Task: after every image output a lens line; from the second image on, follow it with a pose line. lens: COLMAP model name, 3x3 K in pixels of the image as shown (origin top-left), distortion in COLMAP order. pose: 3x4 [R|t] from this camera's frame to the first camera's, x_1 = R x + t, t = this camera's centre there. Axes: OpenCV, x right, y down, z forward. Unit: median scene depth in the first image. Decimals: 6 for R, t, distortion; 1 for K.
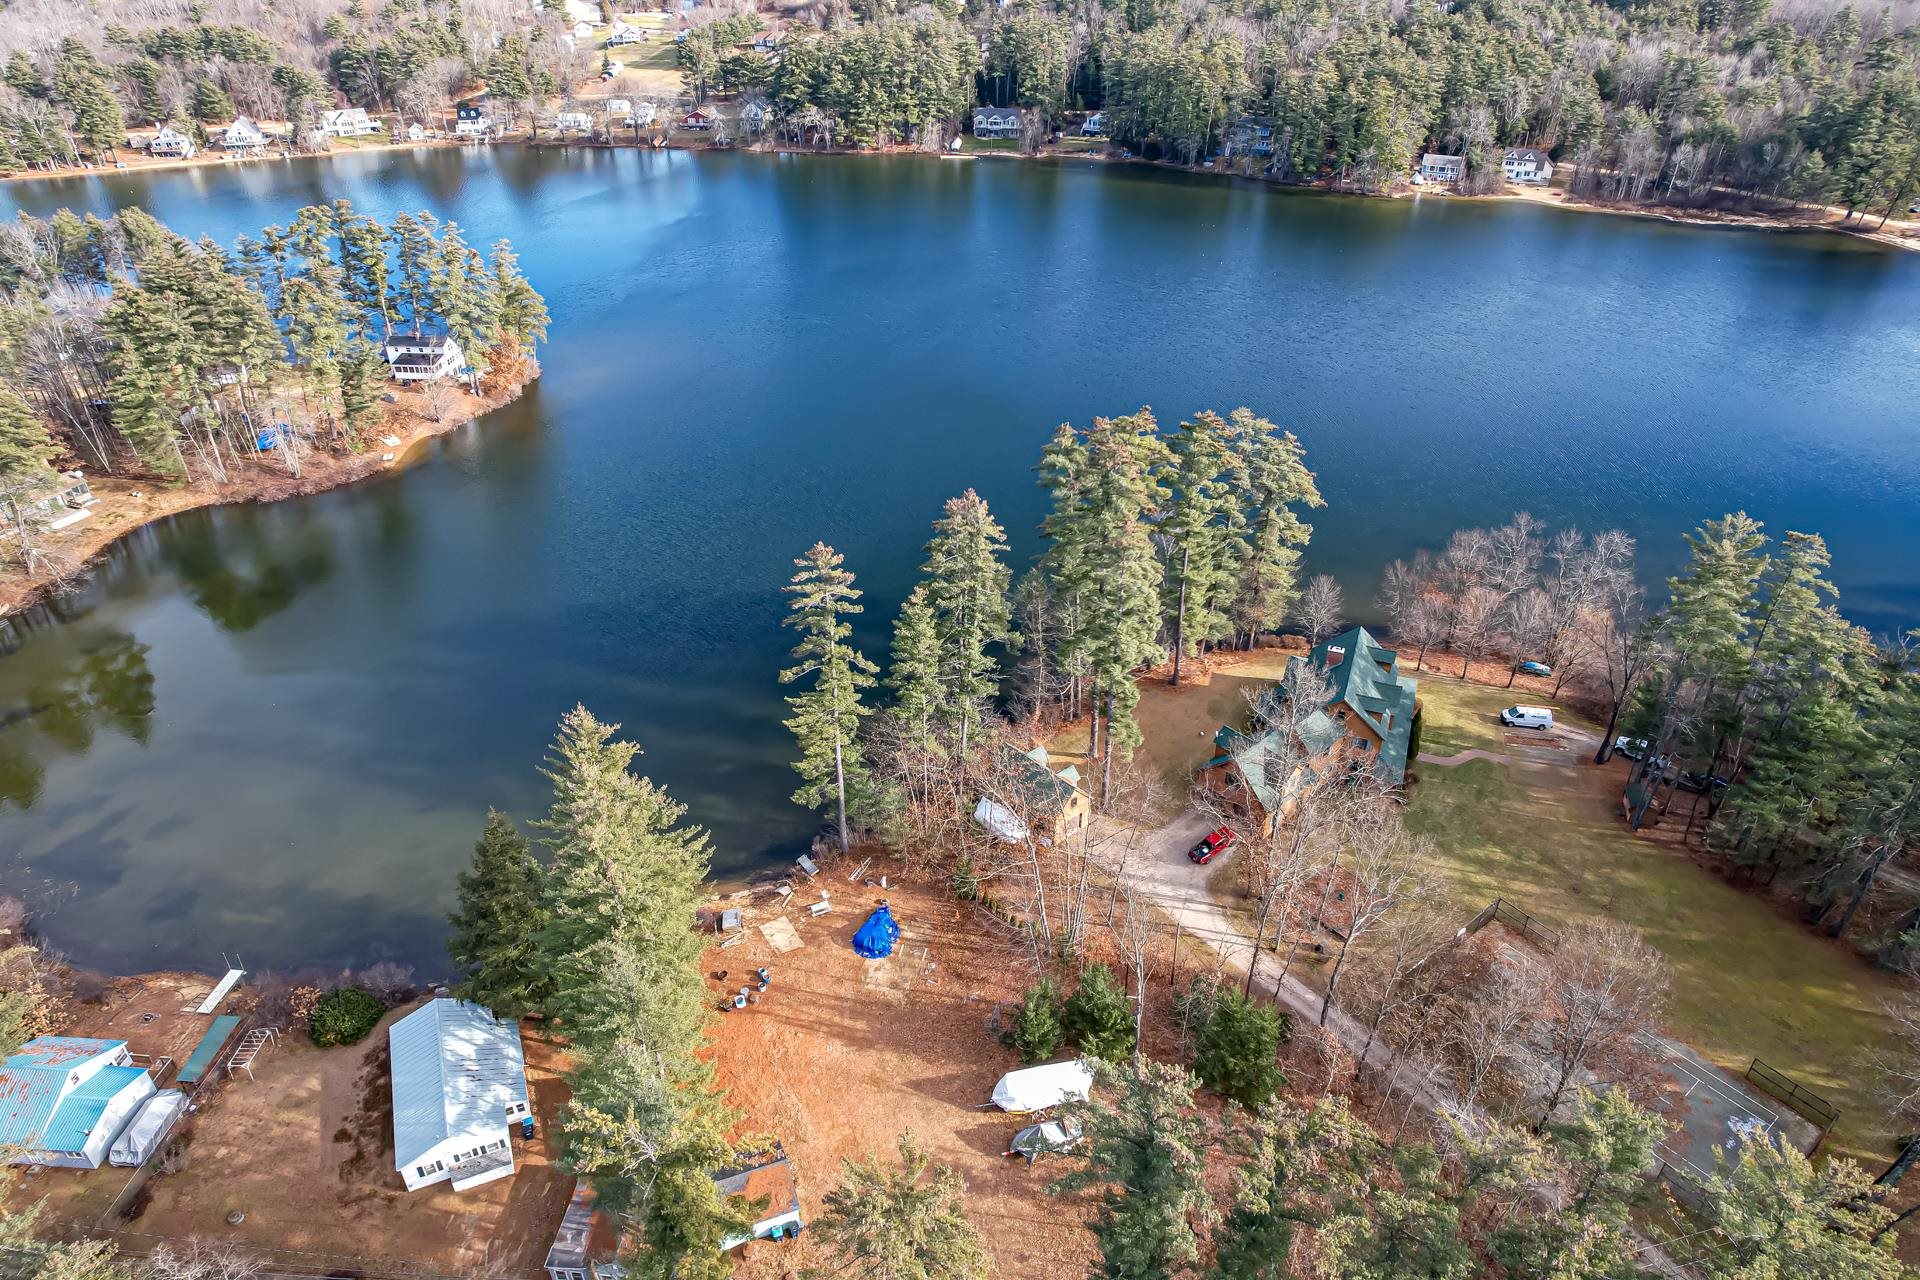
lens RADIAL K [[1235.7, 0, 966.1], [0, 1235.7, 641.2], [0, 0, 1]] dist [-0.048941, 0.027947]
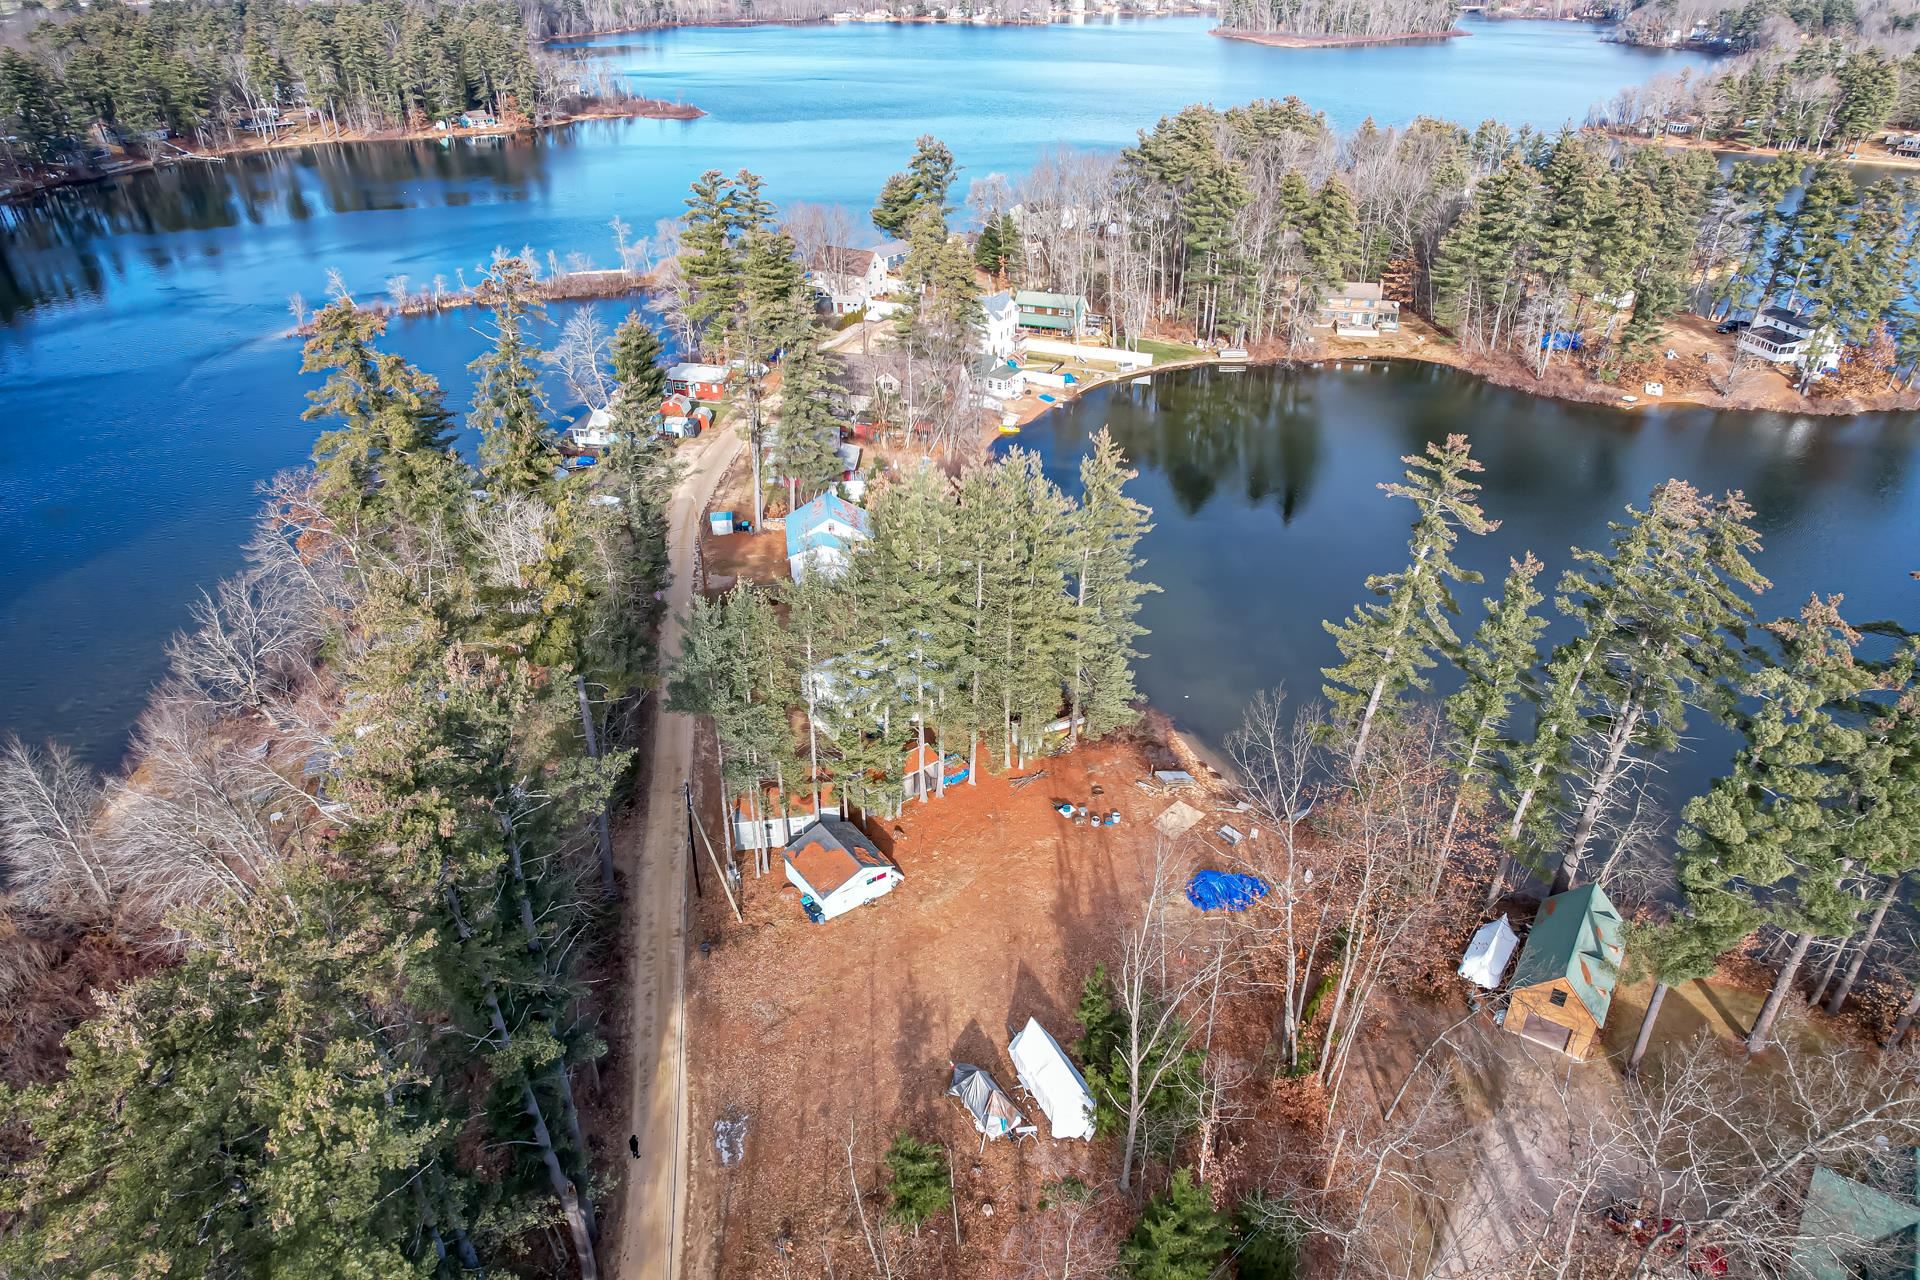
lens RADIAL K [[1235.7, 0, 966.1], [0, 1235.7, 641.2], [0, 0, 1]] dist [-0.048941, 0.027947]
pose [[0.243895, 0.489381, -0.837270, 0.494003], [-0.524082, 0.792931, 0.310801, -0.052843], [0.815998, 0.362996, 0.449868, 0.461825]]
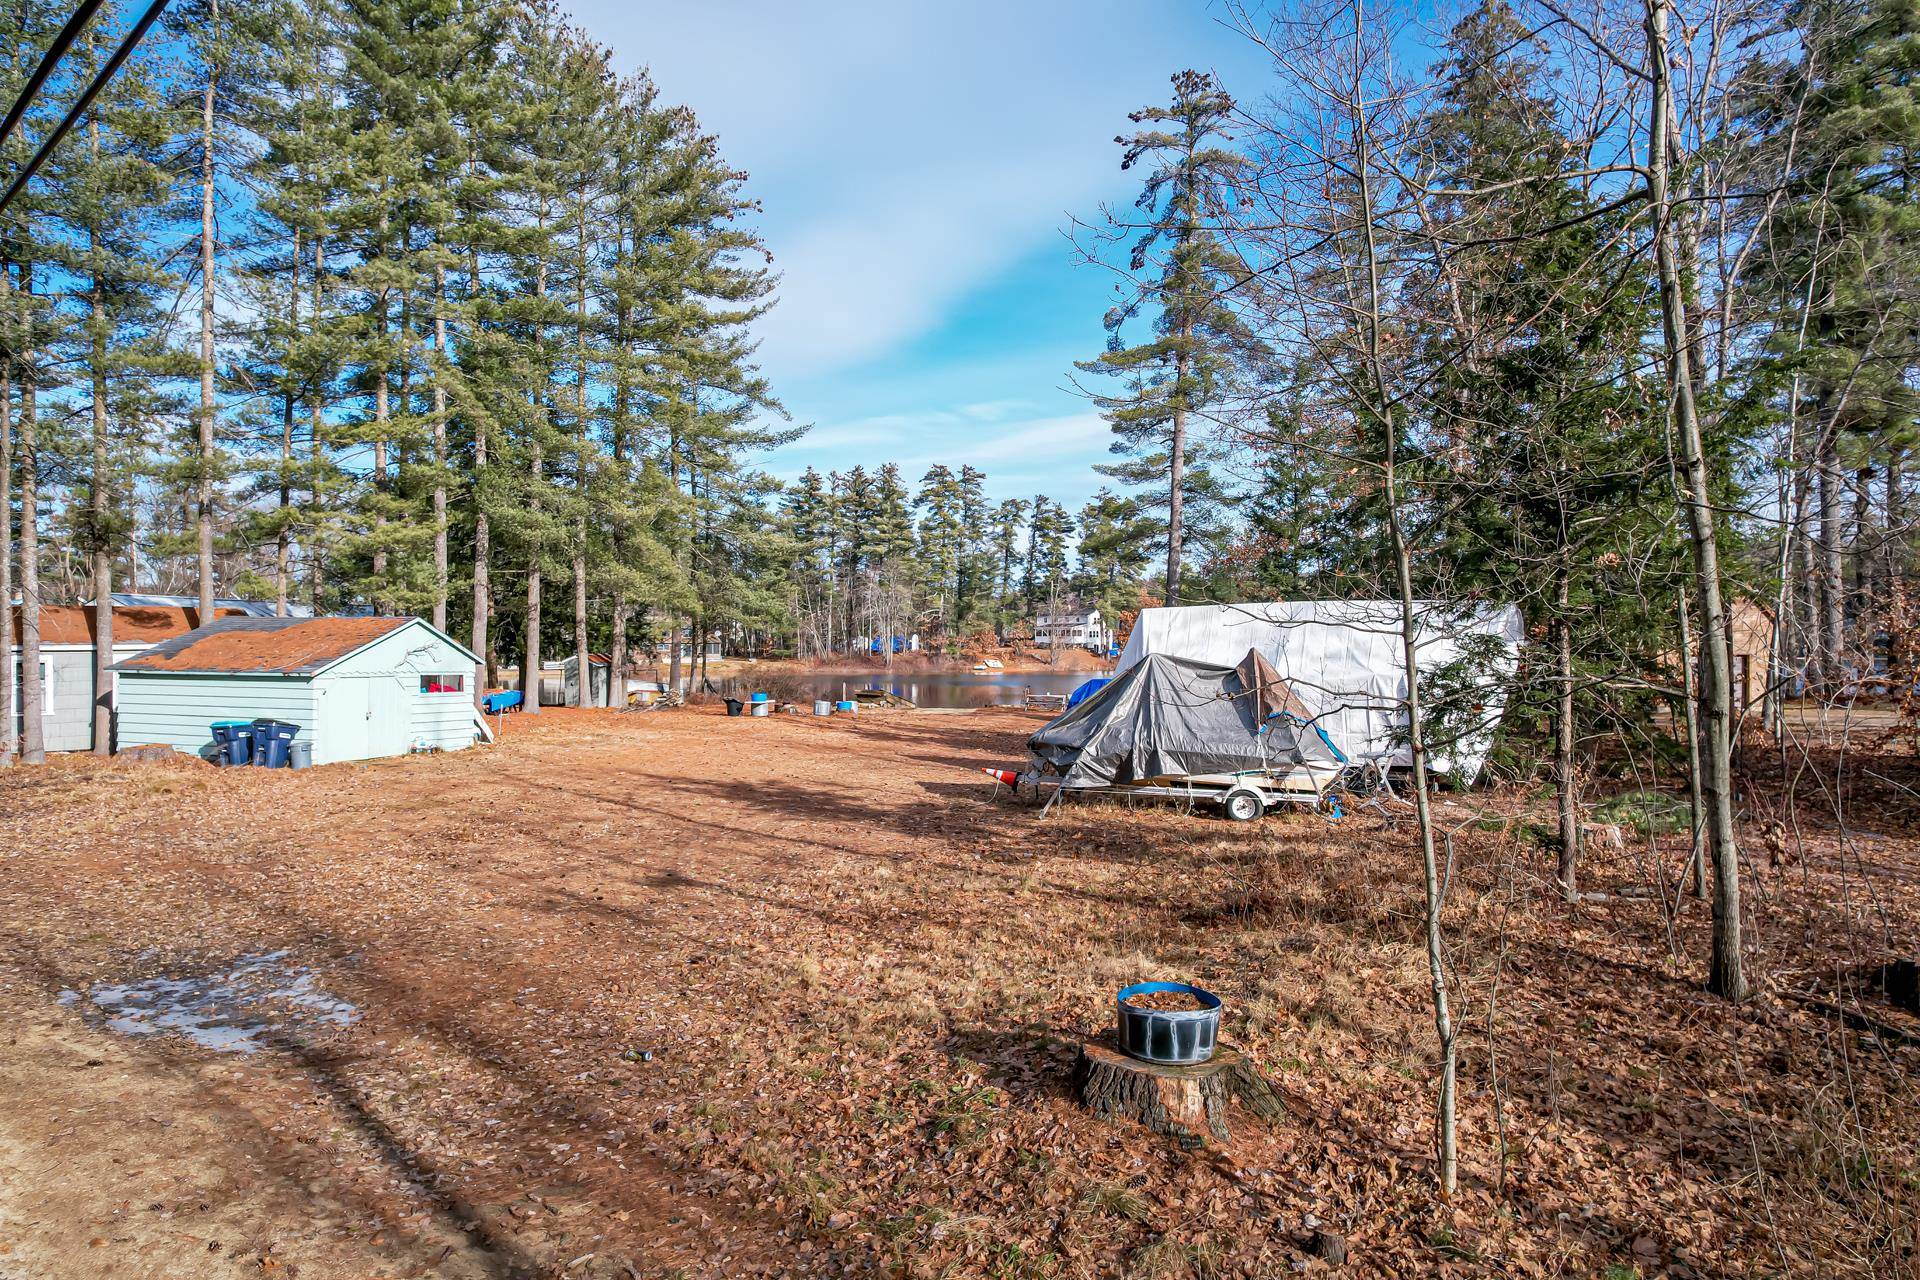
lens RADIAL K [[1235.7, 0, 966.1], [0, 1235.7, 641.2], [0, 0, 1]] dist [-0.048941, 0.027947]
pose [[0.790882, -0.000347, -0.611969, 0.150801], [-0.330000, 0.841908, -0.426956, 0.429616], [0.515370, 0.539621, 0.665735, 0.701878]]
